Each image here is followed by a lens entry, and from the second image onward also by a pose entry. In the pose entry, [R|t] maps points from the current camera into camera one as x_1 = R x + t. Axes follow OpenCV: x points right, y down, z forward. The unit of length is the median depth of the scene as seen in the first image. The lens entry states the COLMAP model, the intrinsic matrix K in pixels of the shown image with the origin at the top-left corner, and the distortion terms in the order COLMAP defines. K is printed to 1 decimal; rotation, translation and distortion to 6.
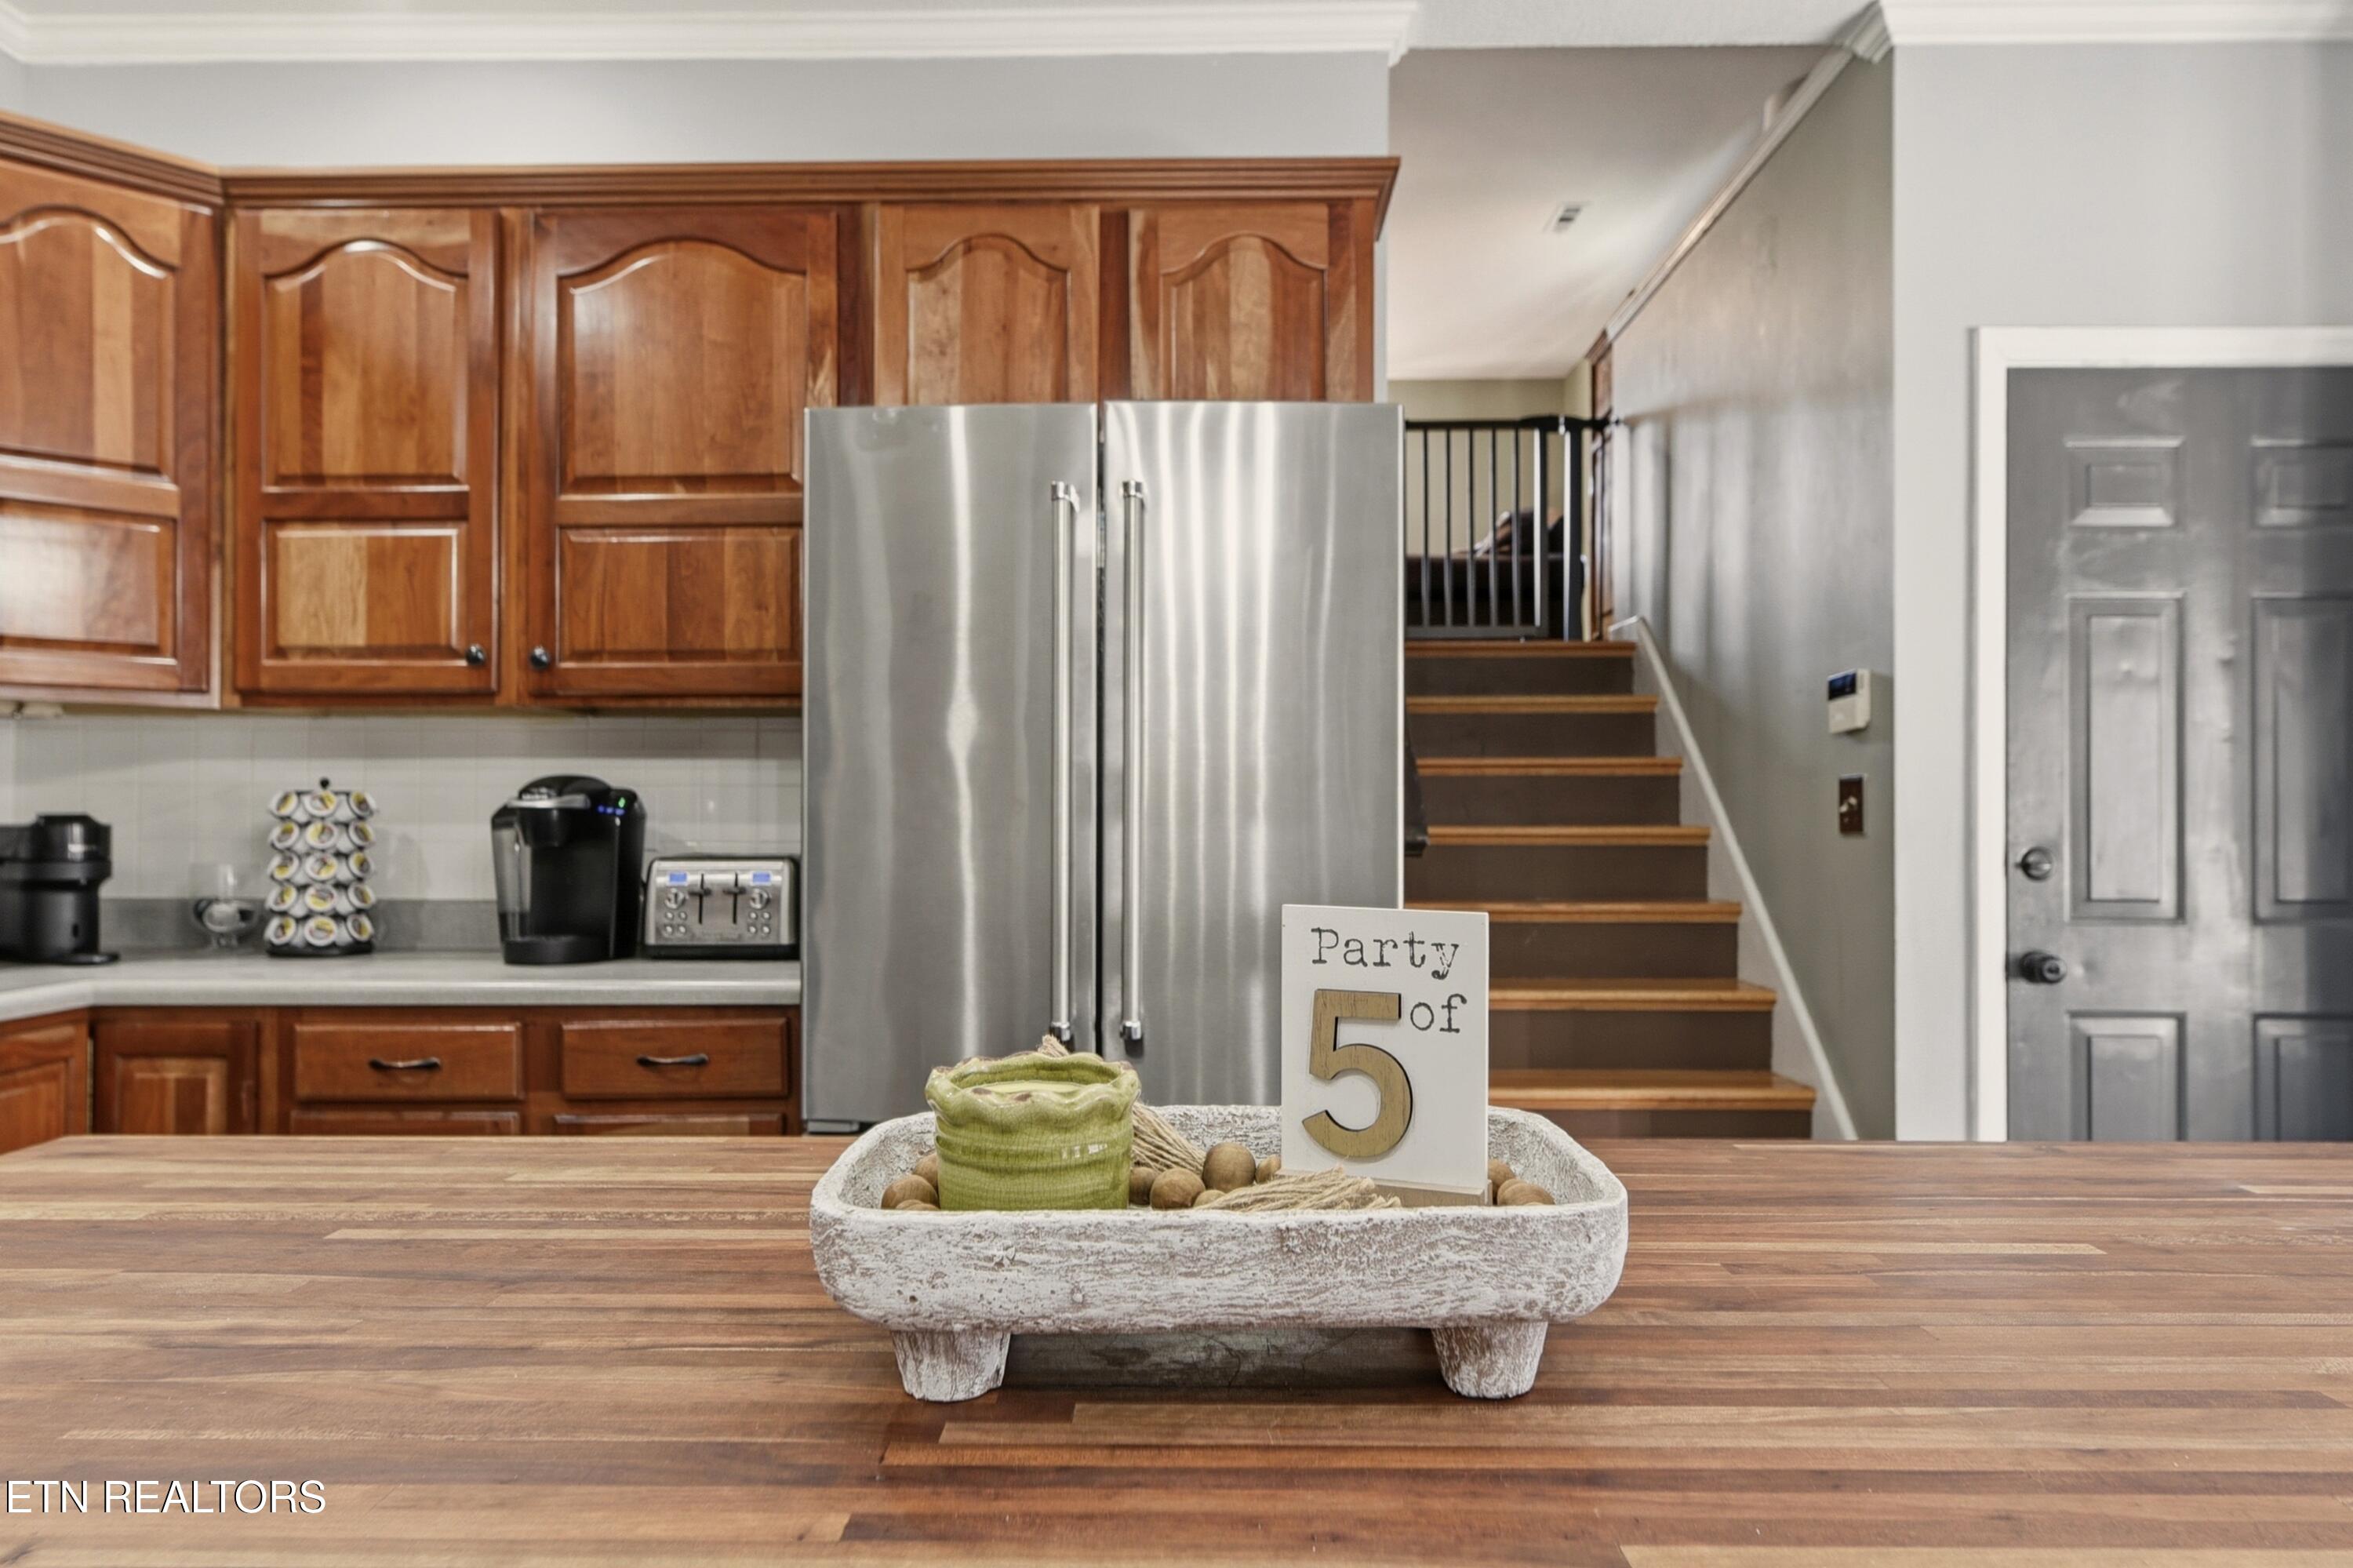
lens RADIAL K [[1515.8, 0, 1176.5], [0, 1515.8, 784.0], [0, 0, 1]] dist [0.005551, 0.003432]
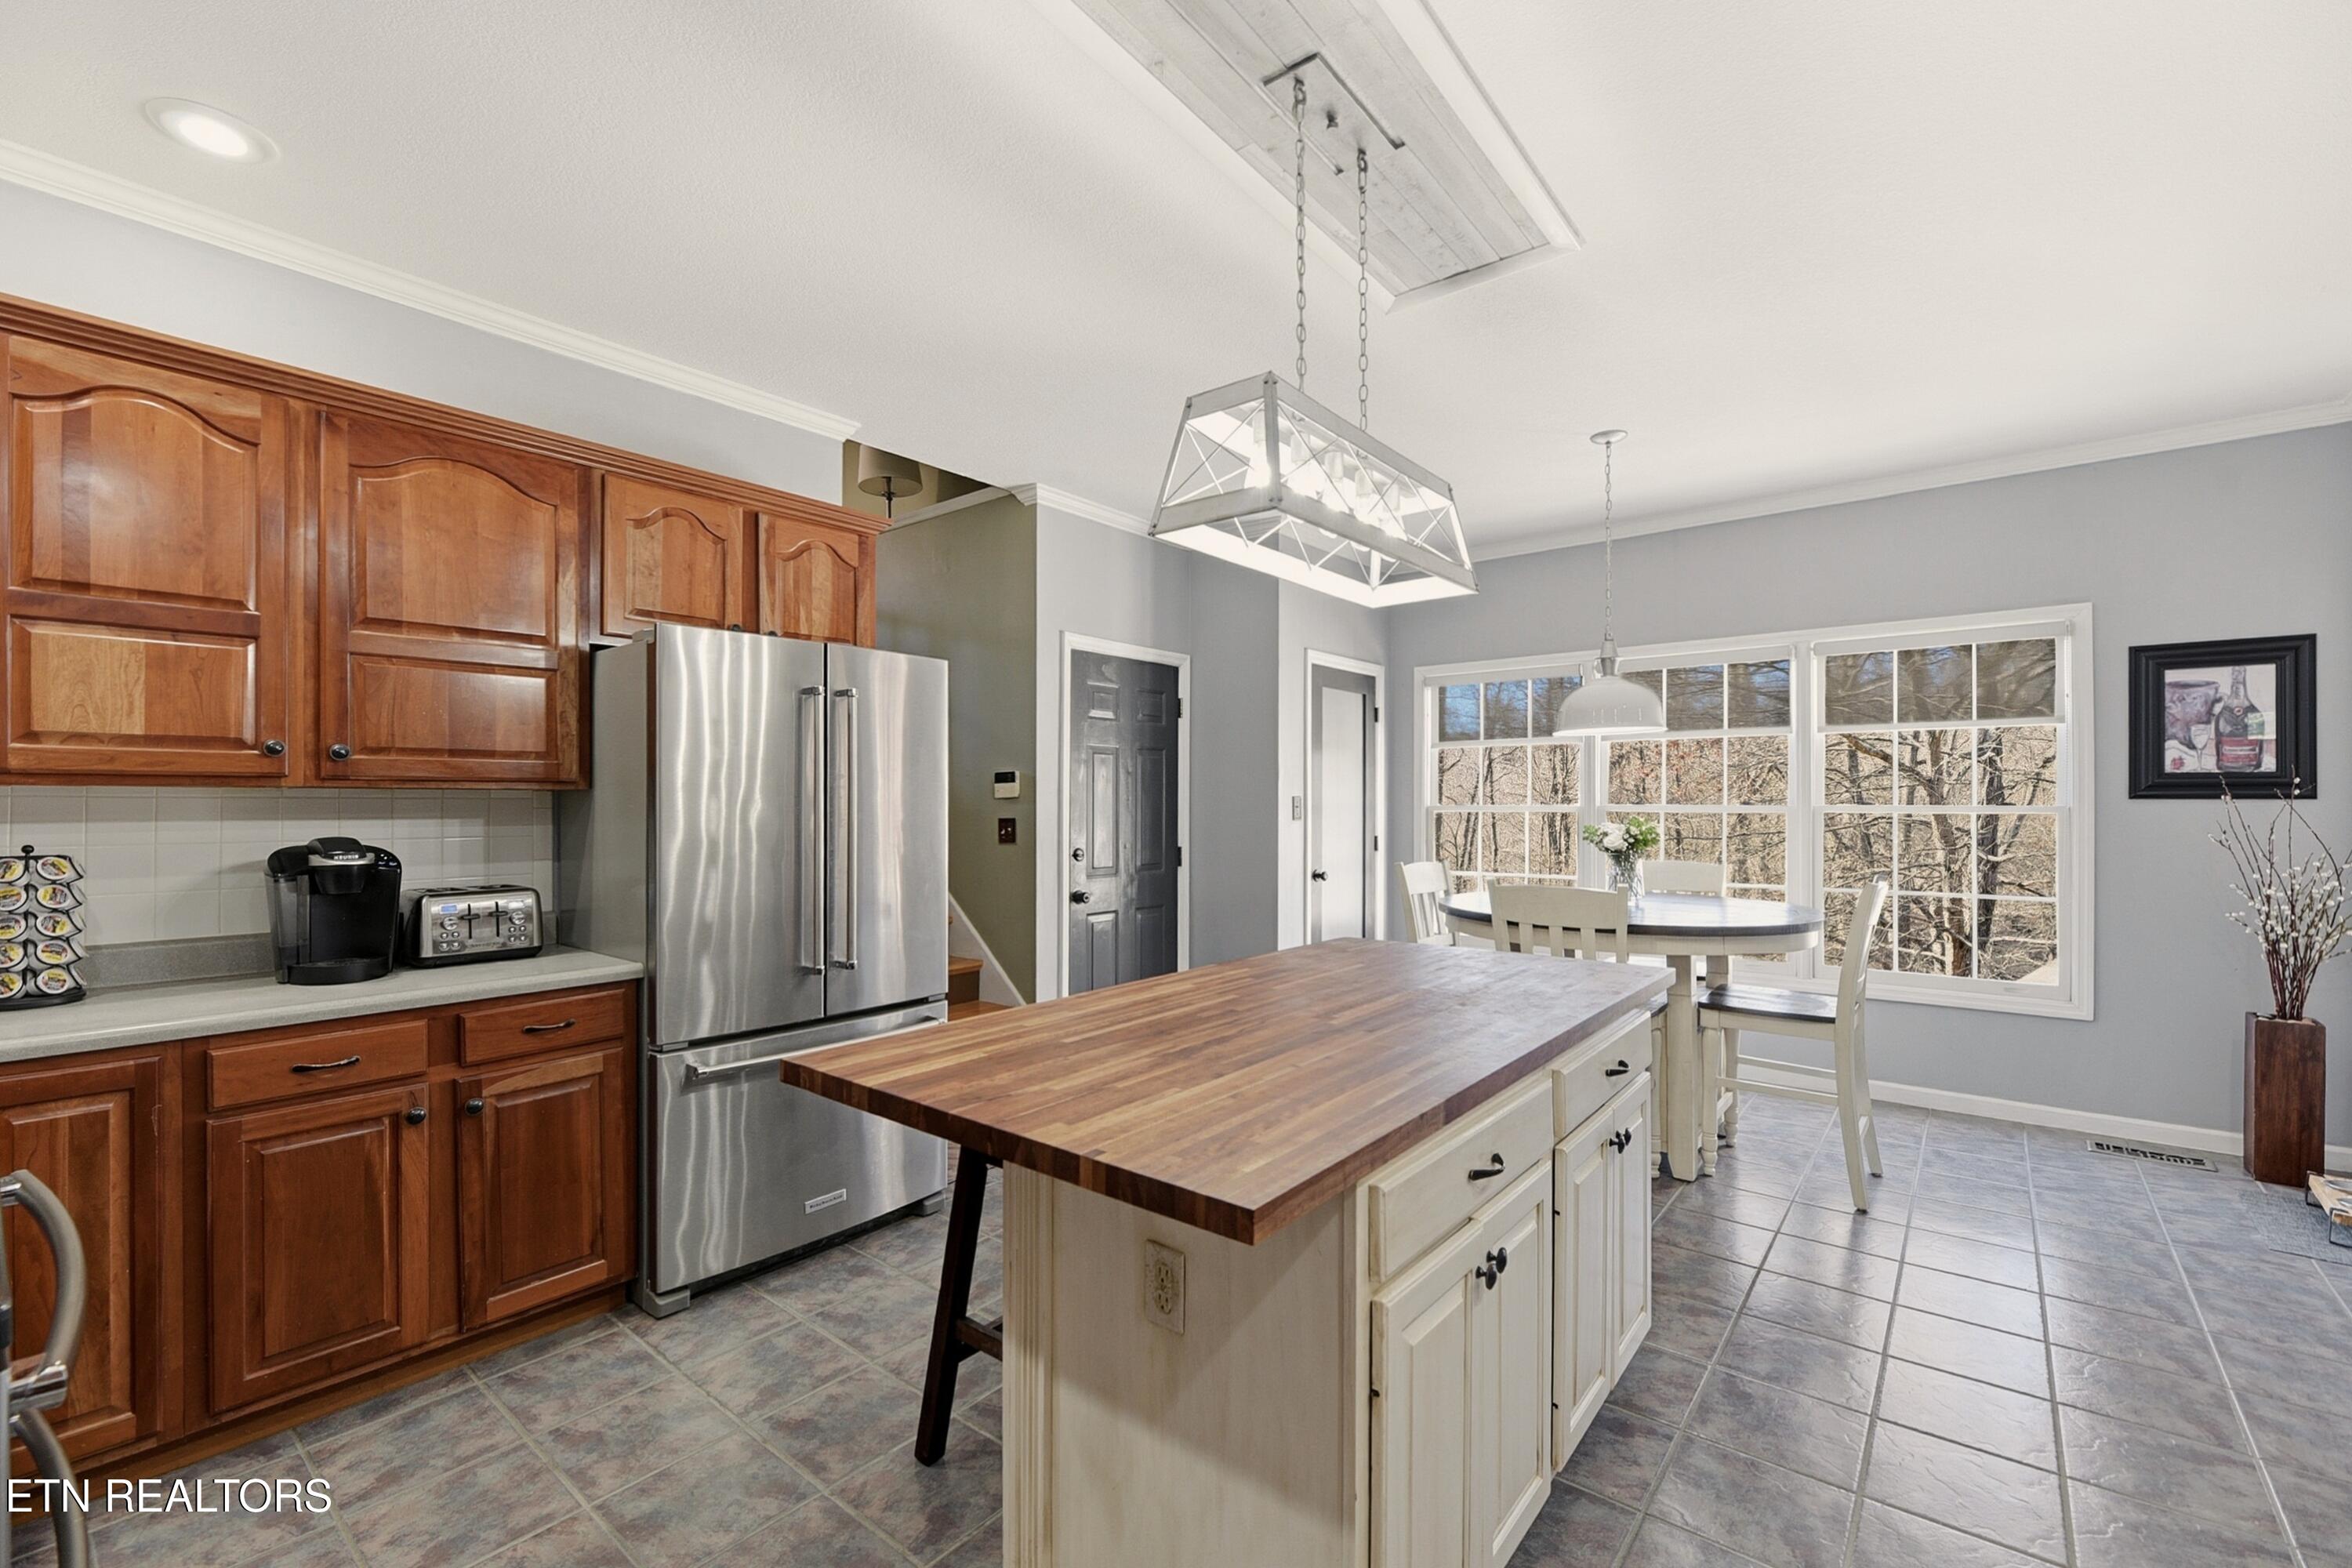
lens RADIAL K [[982.7, 0, 1171.8], [0, 982.7, 797.5], [0, 0, 1]] dist [-0.003017, -0.000294]
pose [[0.618920, 0.002523, 0.785450, -0.636993], [-0.017622, 0.999788, 0.010674, -0.064411], [-0.785257, -0.020448, 0.618833, -0.103739]]
